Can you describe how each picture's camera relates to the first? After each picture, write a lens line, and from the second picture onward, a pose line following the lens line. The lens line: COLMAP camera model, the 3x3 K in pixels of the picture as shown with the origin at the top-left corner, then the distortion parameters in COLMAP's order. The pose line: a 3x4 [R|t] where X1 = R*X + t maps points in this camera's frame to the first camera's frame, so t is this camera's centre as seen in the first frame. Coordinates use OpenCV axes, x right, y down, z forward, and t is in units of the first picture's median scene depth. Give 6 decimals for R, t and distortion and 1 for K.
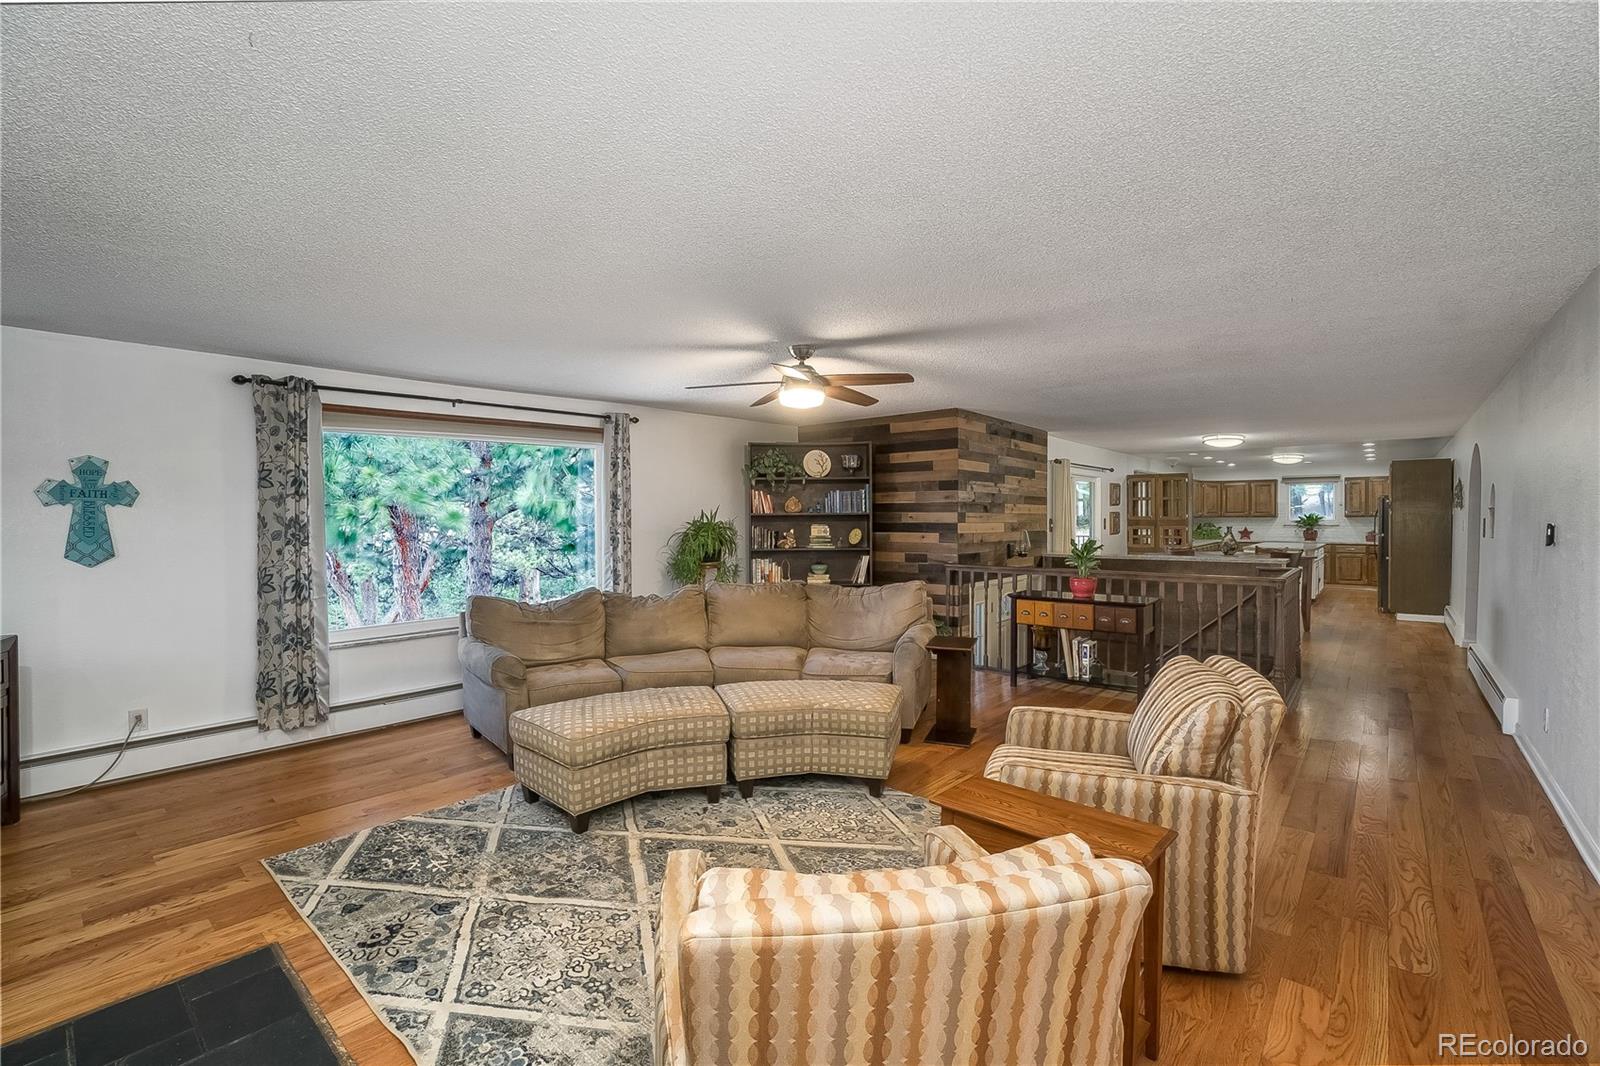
lens RADIAL K [[707.7, 0, 789.9], [0, 707.7, 531.4], [0, 0, 1]] dist [-0.066767, 0.022696]
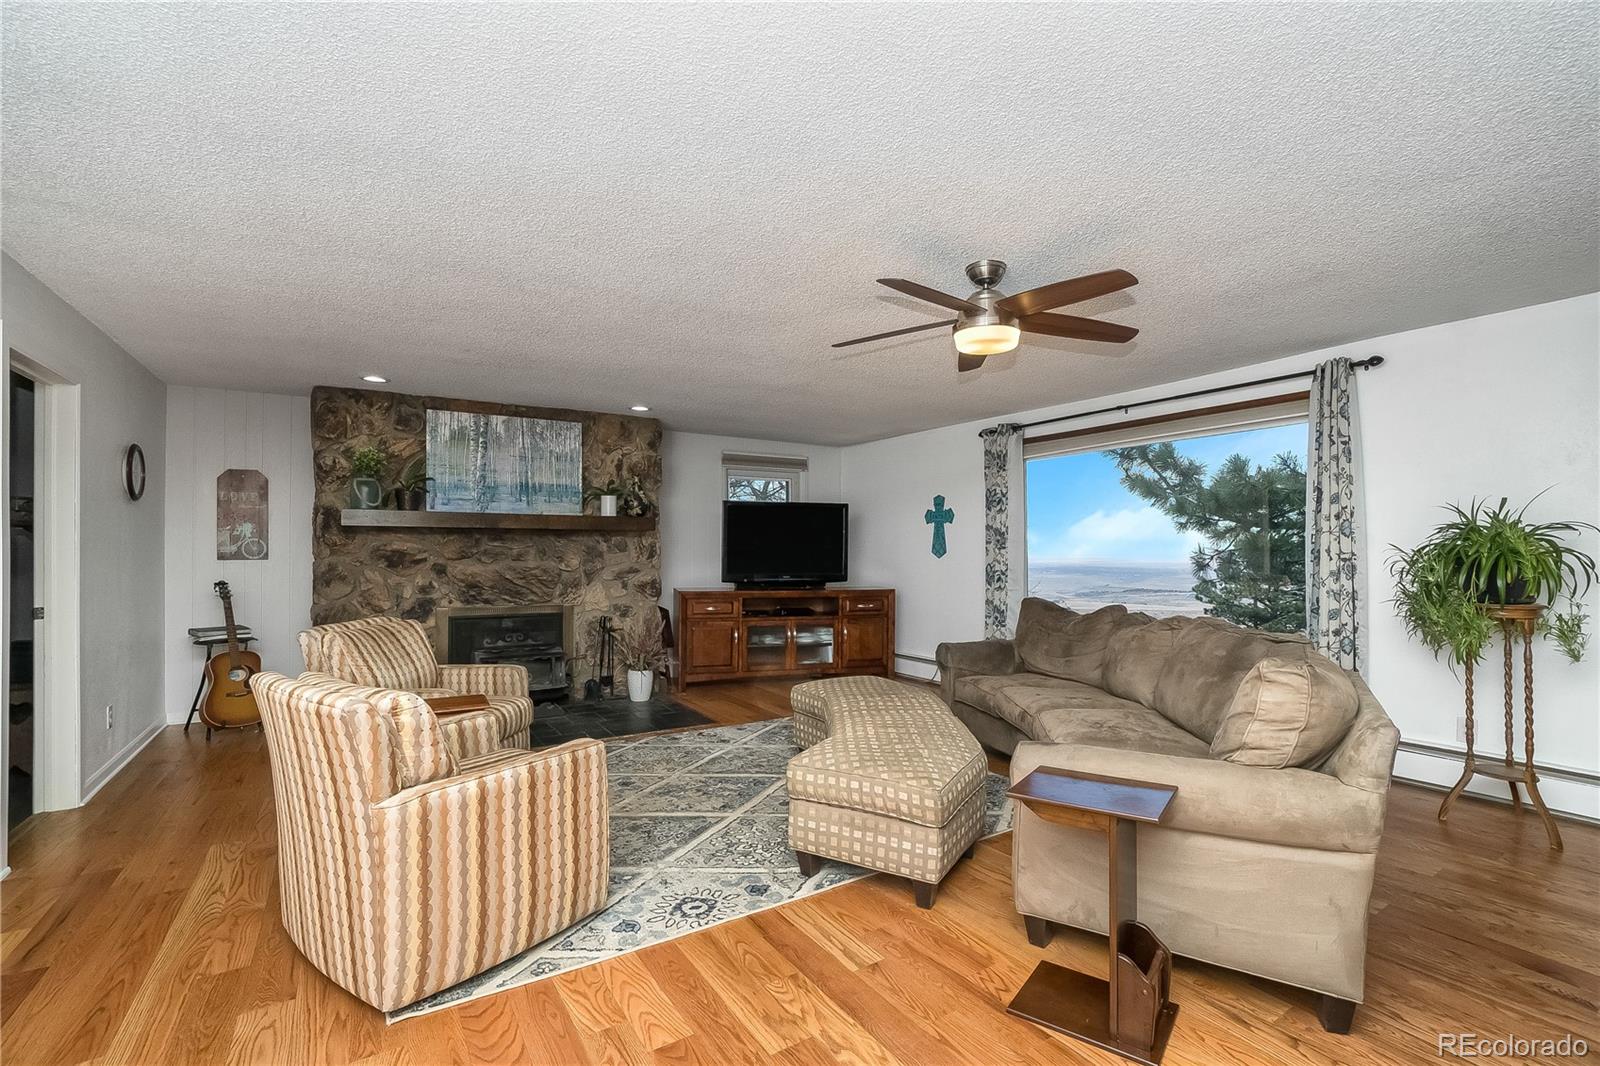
lens RADIAL K [[707.7, 0, 789.9], [0, 707.7, 531.4], [0, 0, 1]] dist [-0.066767, 0.022696]
pose [[-0.290458, -0.014887, -0.956772, 1.030472], [-0.013197, 0.999846, -0.011551, 0.012084], [0.956797, 0.009272, -0.290610, 1.428428]]
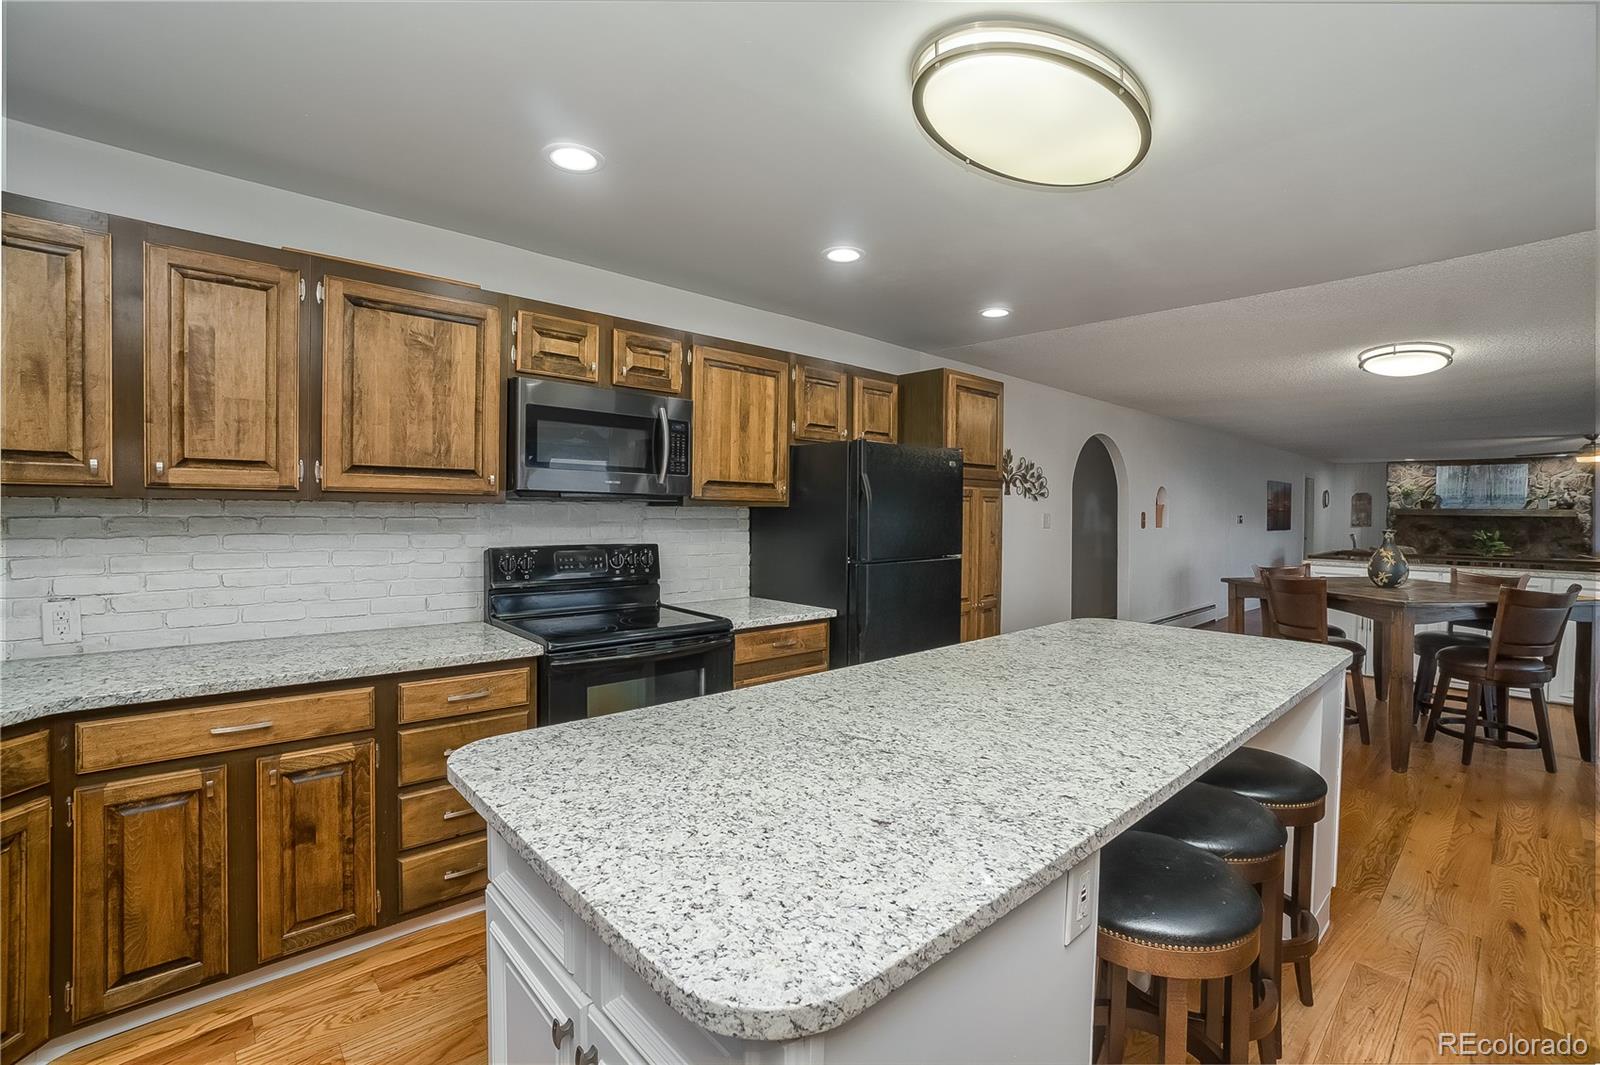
lens RADIAL K [[679.8, 0, 800.0], [0, 679.8, 532.5], [0, 0, 1]] dist [-0.039192, 0.000126]
pose [[-0.993890, -0.009452, 0.109971, 2.915206], [-0.004752, 0.999067, 0.042926, -0.048381], [-0.110274, 0.042141, -0.993007, 4.250864]]
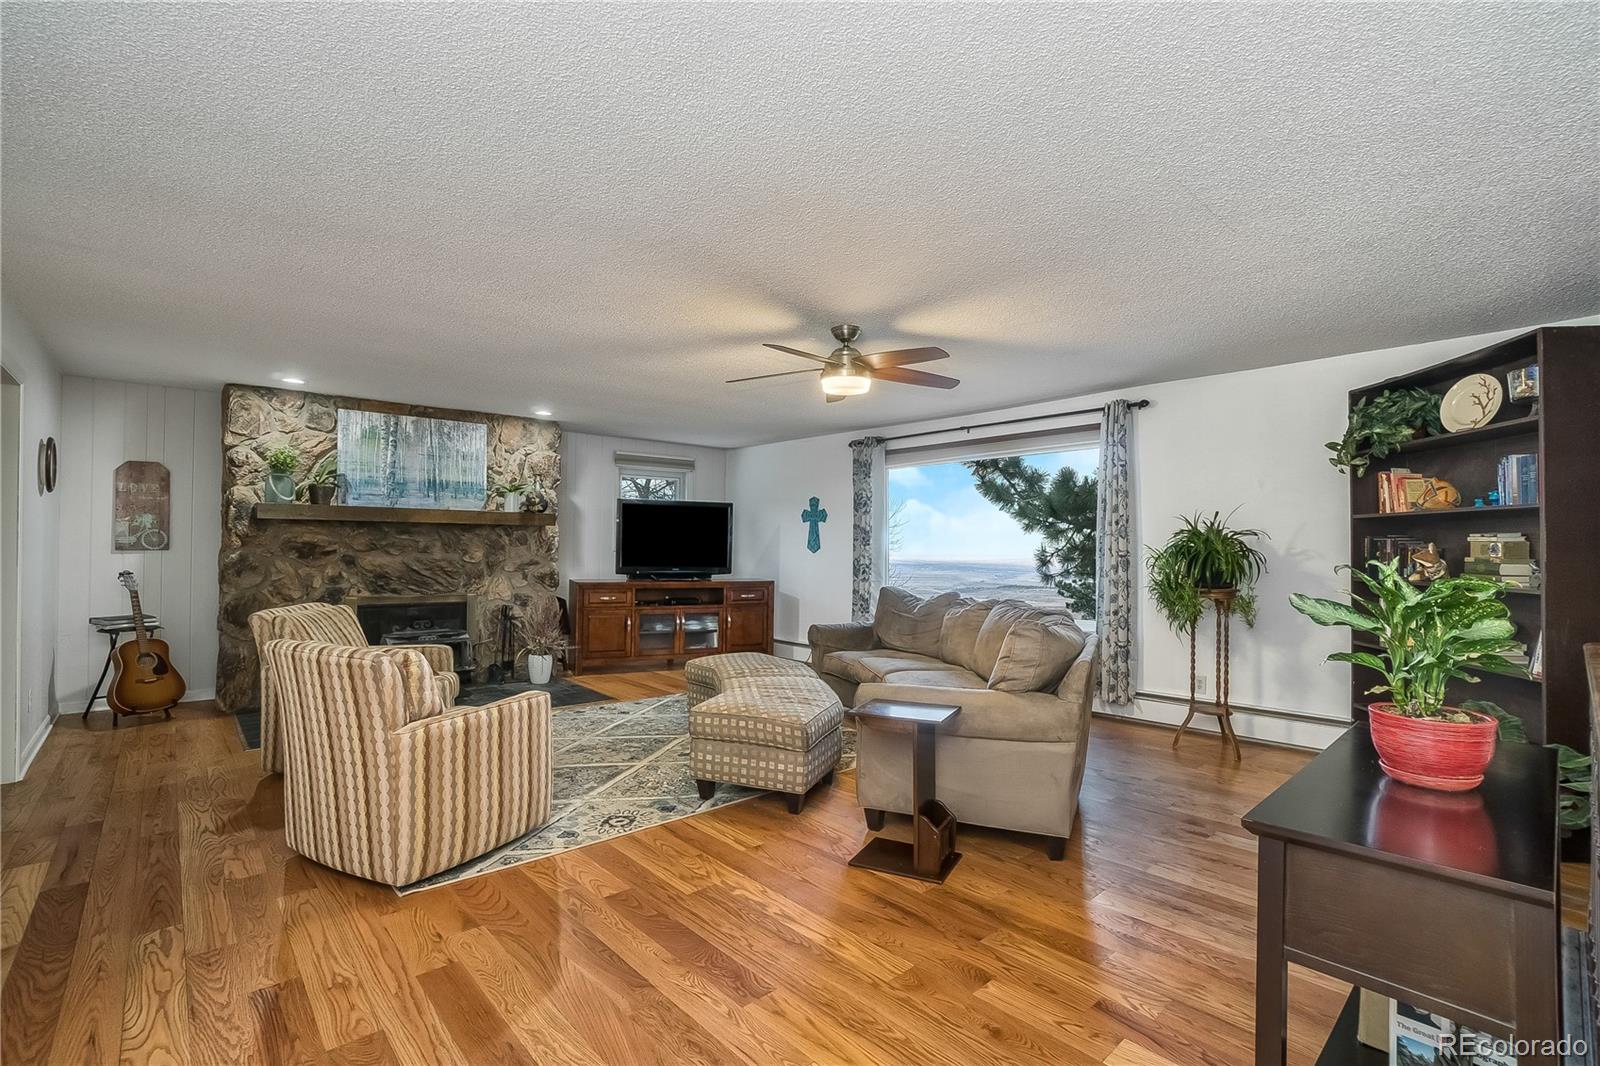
lens RADIAL K [[732.8, 0, 800.0], [0, 732.8, 533.0], [0, 0, 1]] dist [-0.058756, 0.000112]
pose [[-0.112918, -0.007489, -0.993576, 1.345818], [-0.023612, 0.999709, -0.004851, 0.006951], [0.993324, 0.022912, -0.113062, 1.476515]]
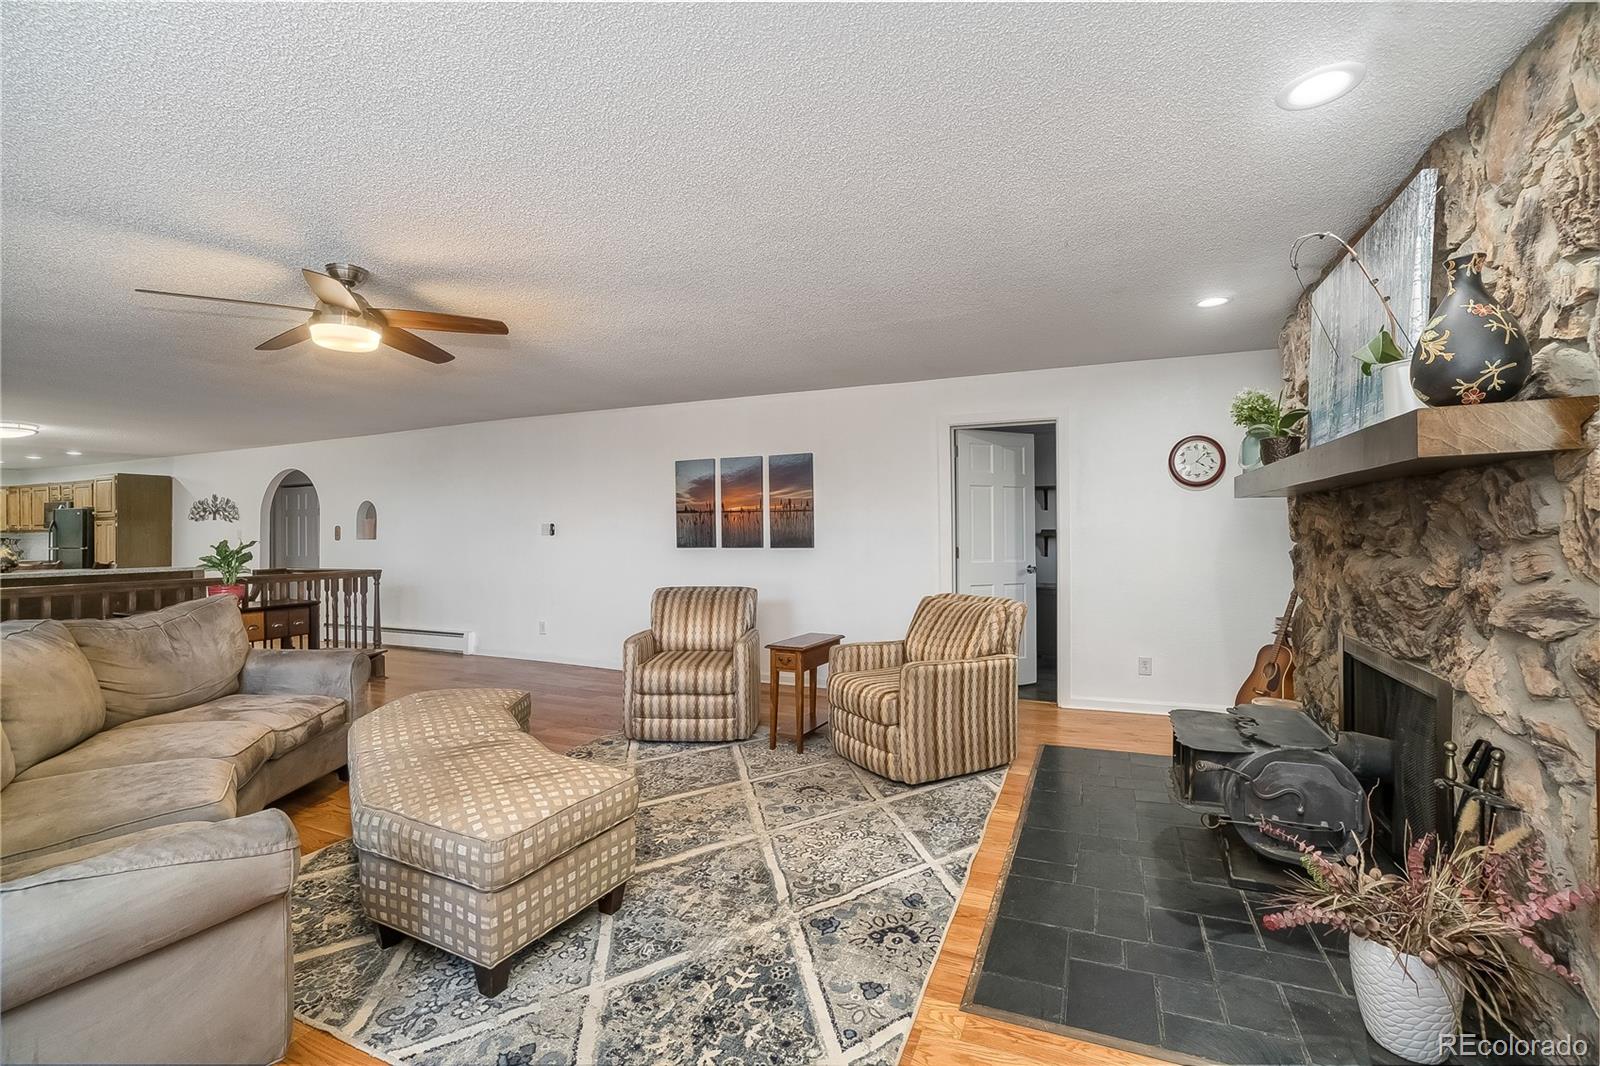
lens RADIAL K [[707.7, 0, 789.9], [0, 707.7, 531.4], [0, 0, 1]] dist [-0.066767, 0.022696]
pose [[-0.300293, 0.010405, 0.953790, -1.131303], [0.024863, 0.999686, -0.003078, 0.037103], [-0.953523, 0.022789, -0.300457, 1.093372]]
